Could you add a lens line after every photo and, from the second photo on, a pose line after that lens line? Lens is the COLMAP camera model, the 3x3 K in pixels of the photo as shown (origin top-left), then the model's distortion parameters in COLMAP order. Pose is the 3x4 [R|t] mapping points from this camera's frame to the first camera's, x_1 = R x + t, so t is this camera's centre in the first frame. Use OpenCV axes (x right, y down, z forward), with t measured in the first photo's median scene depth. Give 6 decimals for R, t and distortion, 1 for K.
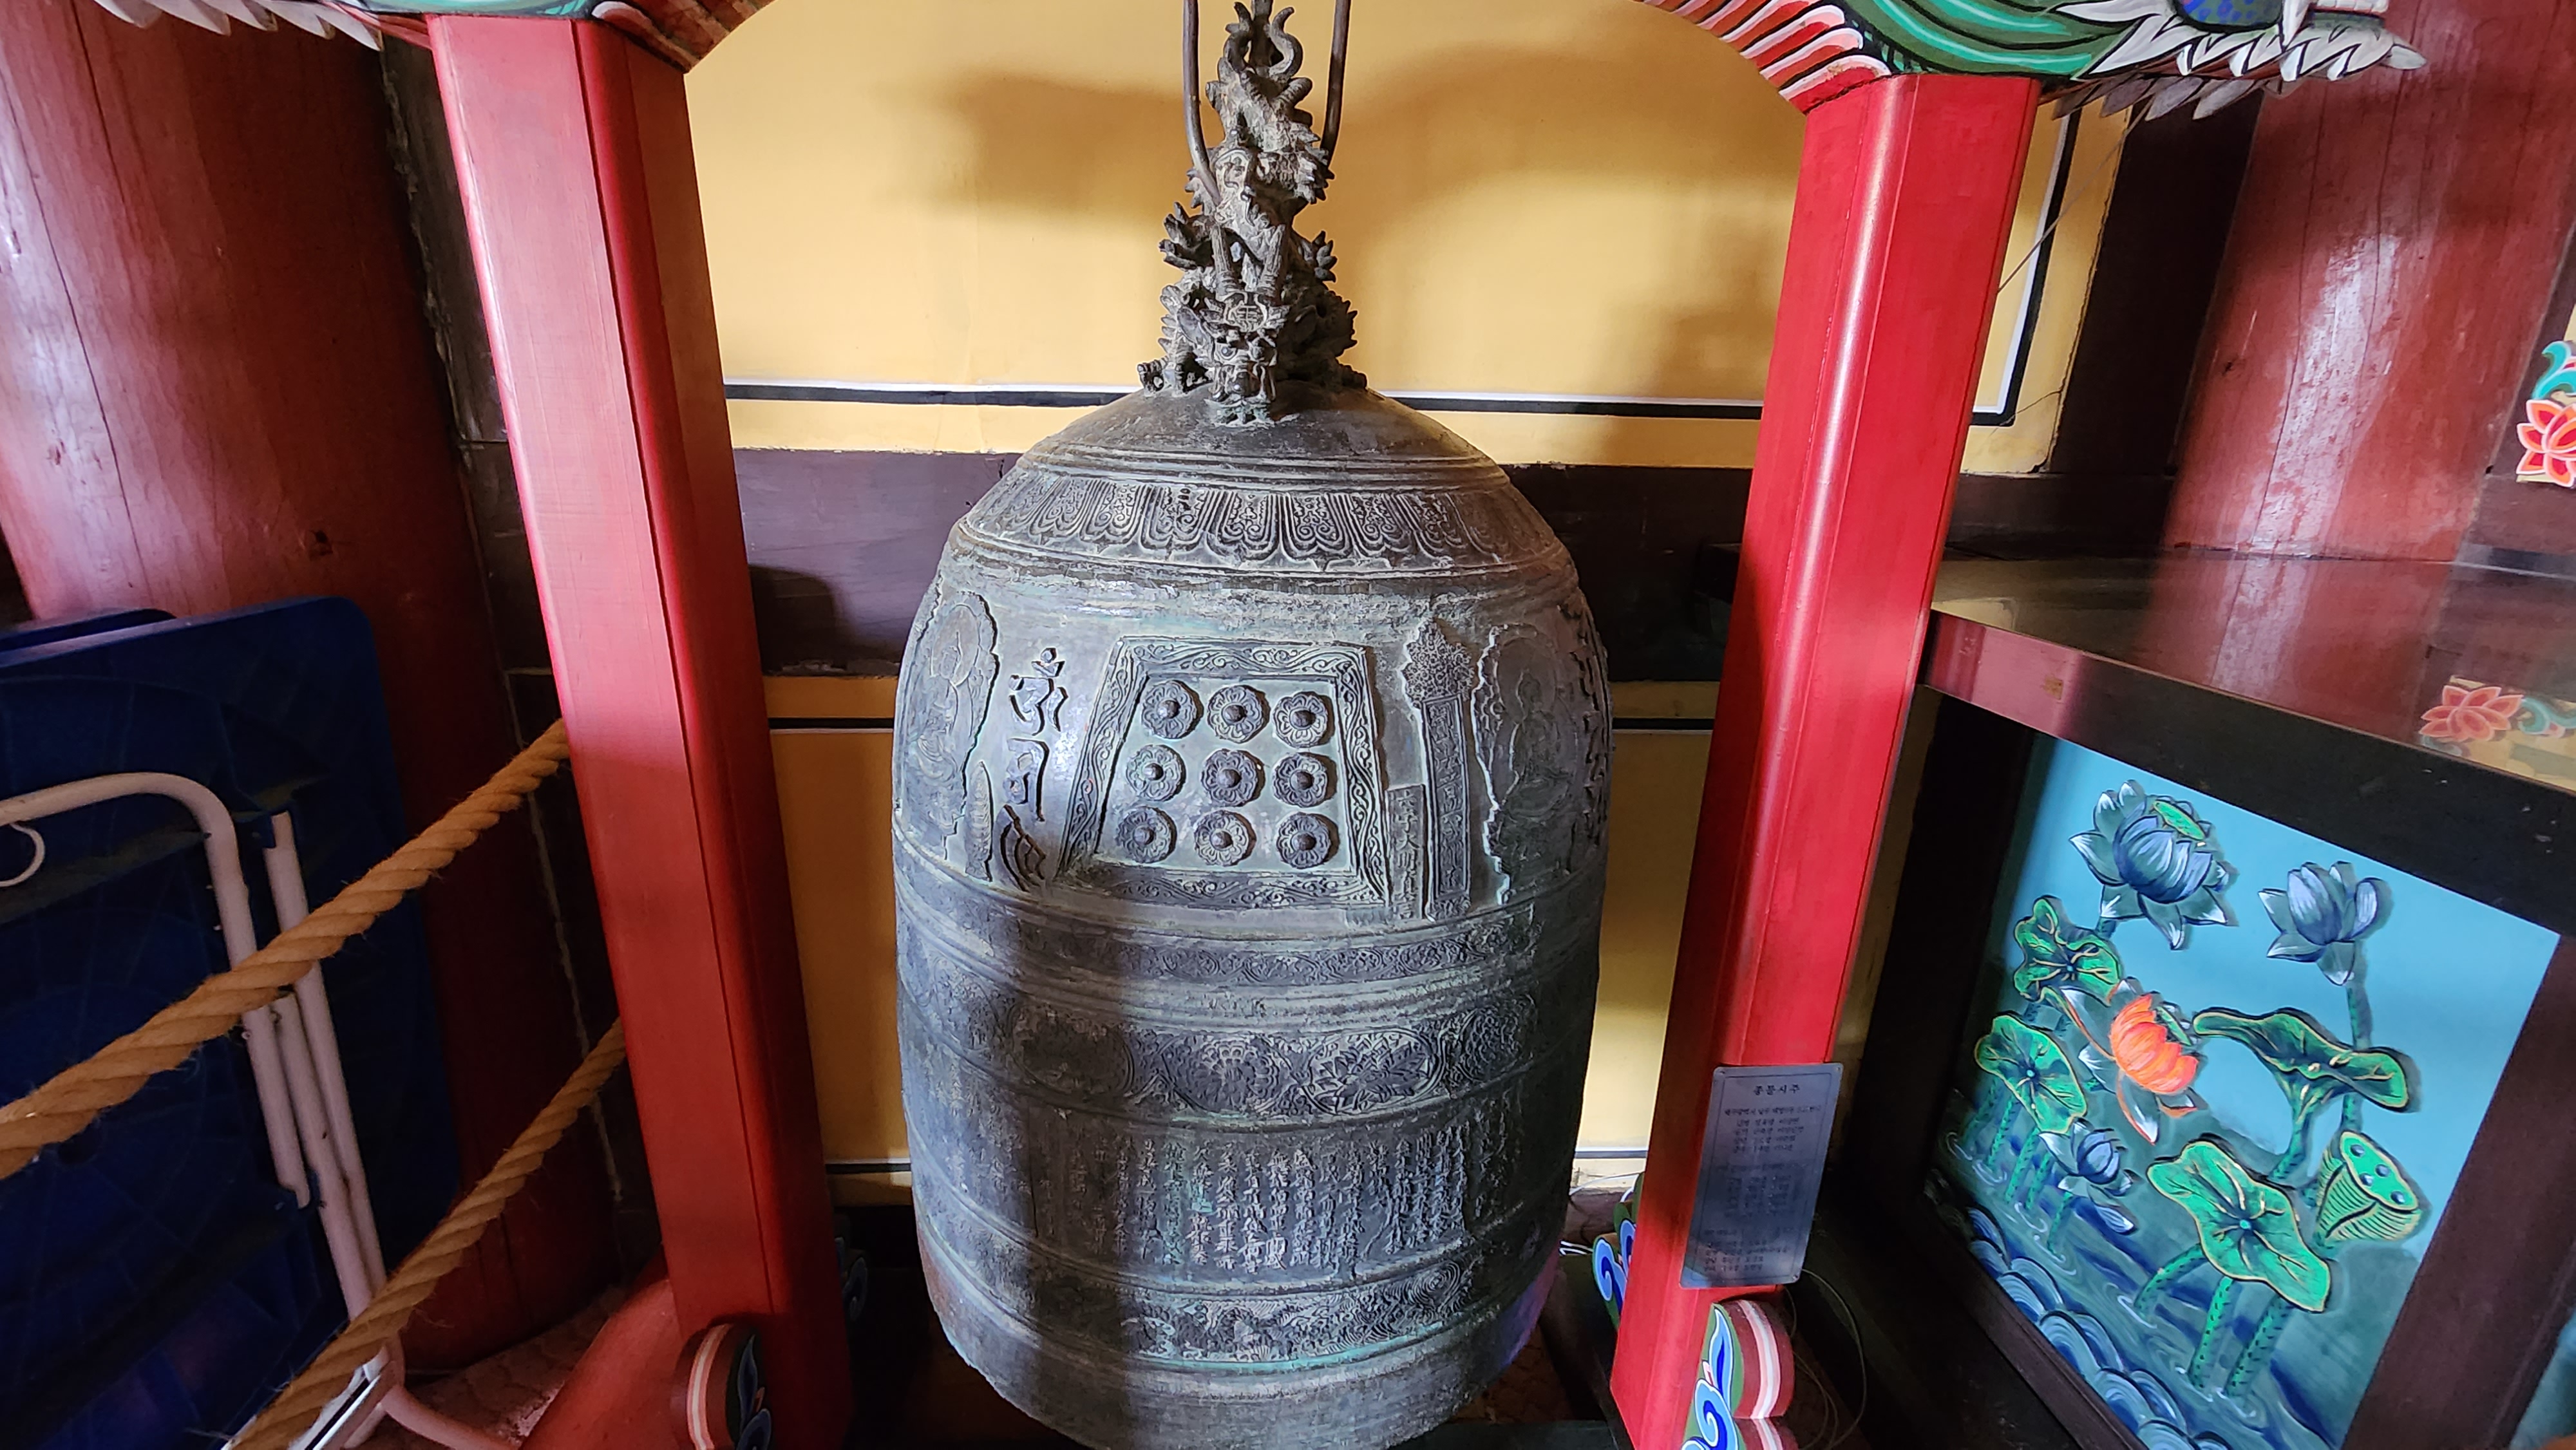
lens RADIAL K [[1061.6, 0, 1281.0], [0, 1061.6, 732.6], [0, 0, 1]] dist [0.002167, -0.003897]
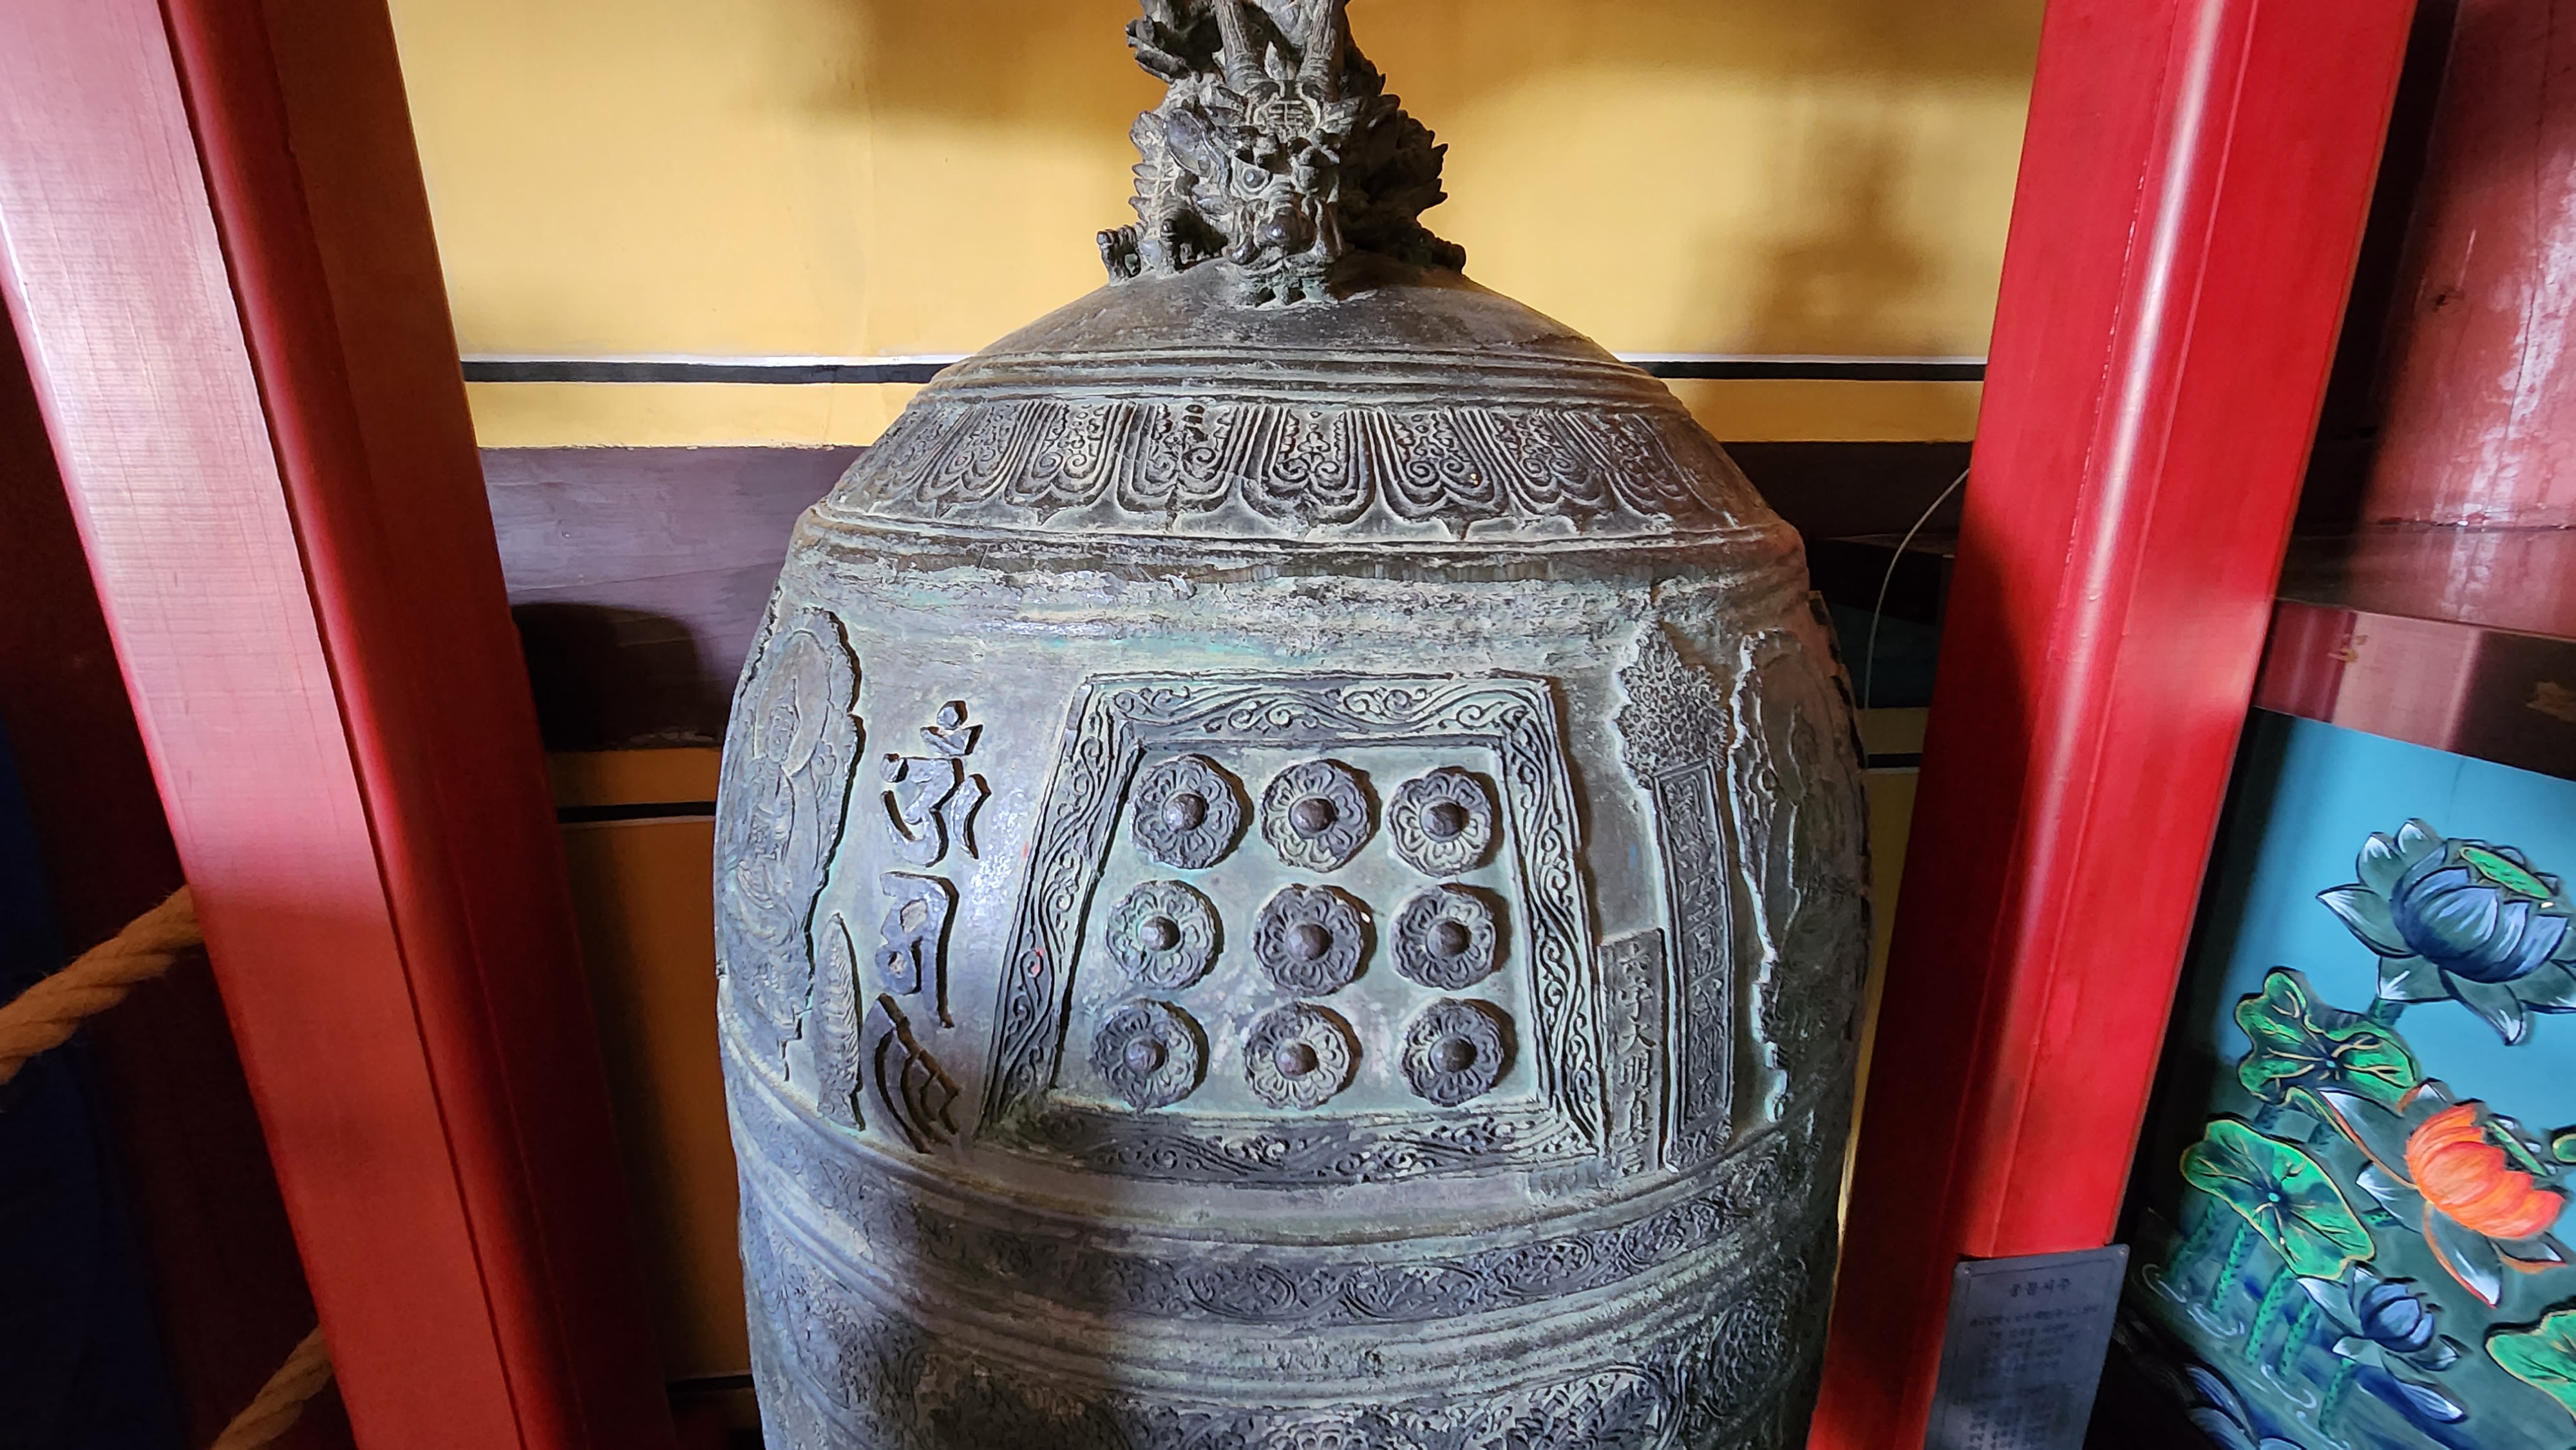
lens RADIAL K [[1061.6, 0, 1281.1], [0, 1061.6, 733.5], [0, 0, 1]] dist [0.002167, -0.003897]
pose [[0.998494, -0.038525, 0.039059, -0.062266], [0.039954, 0.998535, -0.036478, -0.031322], [-0.037596, 0.037984, 0.998571, 0.383174]]
